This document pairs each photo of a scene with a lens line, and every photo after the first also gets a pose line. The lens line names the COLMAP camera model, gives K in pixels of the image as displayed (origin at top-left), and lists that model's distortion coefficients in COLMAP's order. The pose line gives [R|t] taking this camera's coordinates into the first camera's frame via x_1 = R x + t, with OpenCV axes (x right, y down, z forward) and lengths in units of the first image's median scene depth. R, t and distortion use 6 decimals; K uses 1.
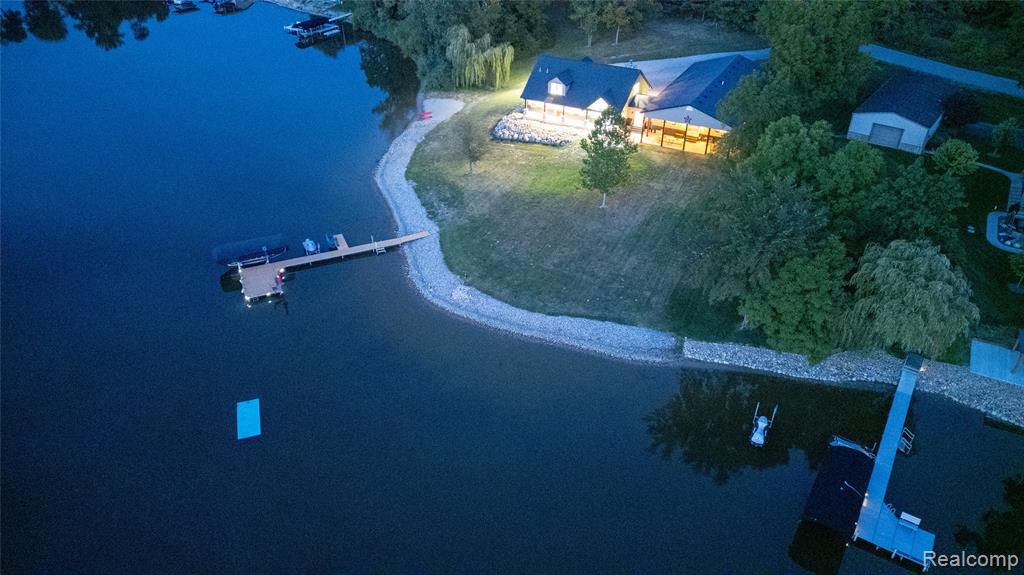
lens RADIAL K [[708.9, 0, 512.0], [0, 708.9, 287.5], [0, 0, 1]] dist [0.040694, -0.050715]
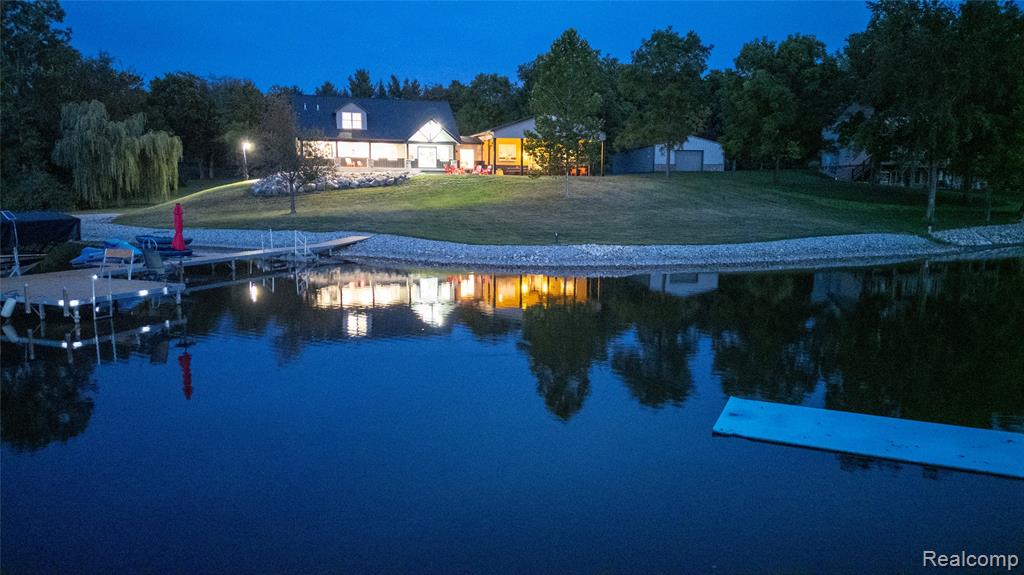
lens RADIAL K [[708.9, 0, 512.0], [0, 708.9, 287.5], [0, 0, 1]] dist [0.040694, -0.050715]
pose [[0.694452, -0.092345, 0.713589, -0.347799], [0.396426, 0.876744, -0.272336, 0.105879], [-0.600486, 0.472009, 0.645464, 0.597563]]
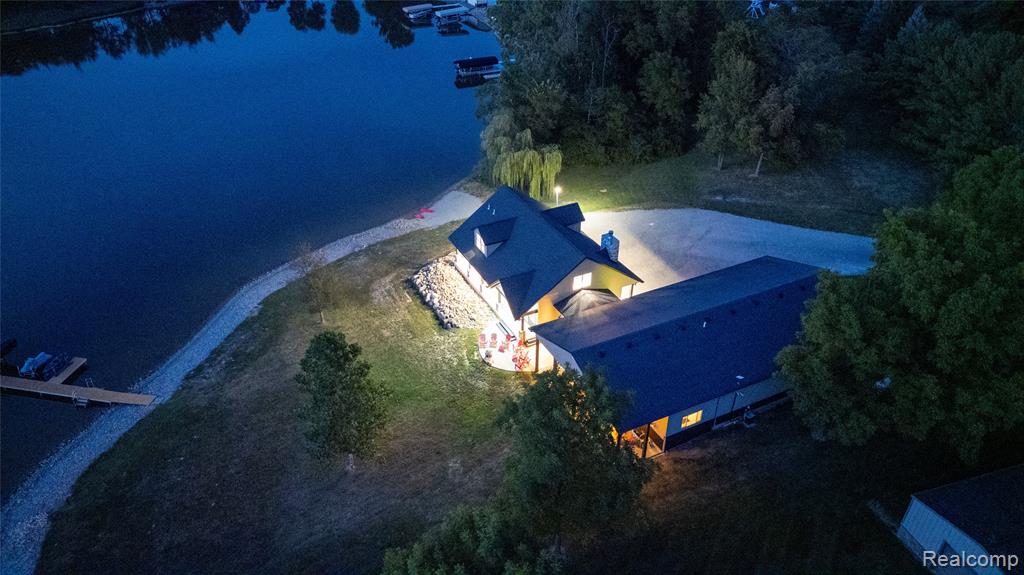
lens RADIAL K [[708.9, 0, 512.0], [0, 708.9, 287.5], [0, 0, 1]] dist [0.040694, -0.050715]
pose [[0.822568, 0.312190, -0.475310, 0.440988], [-0.317523, 0.945548, 0.071545, -0.318543], [0.471764, 0.092071, 0.876904, 0.481953]]
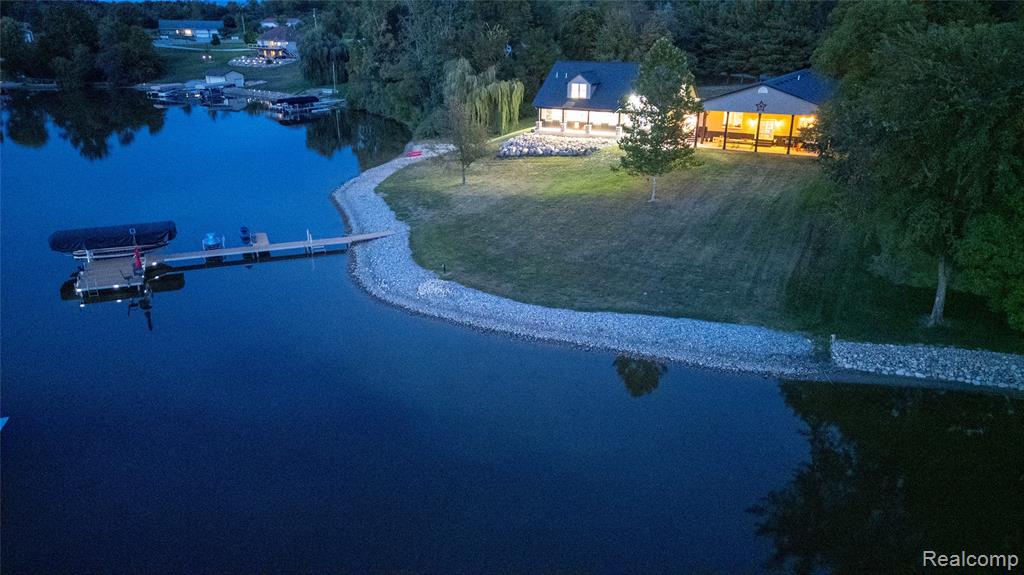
lens RADIAL K [[708.9, 0, 512.0], [0, 708.9, 287.5], [0, 0, 1]] dist [0.040694, -0.050715]
pose [[0.999852, 0.008683, -0.014832, 0.003888], [-0.012024, 0.970042, -0.242641, 0.123226], [0.012280, 0.242784, 0.970003, 0.329493]]
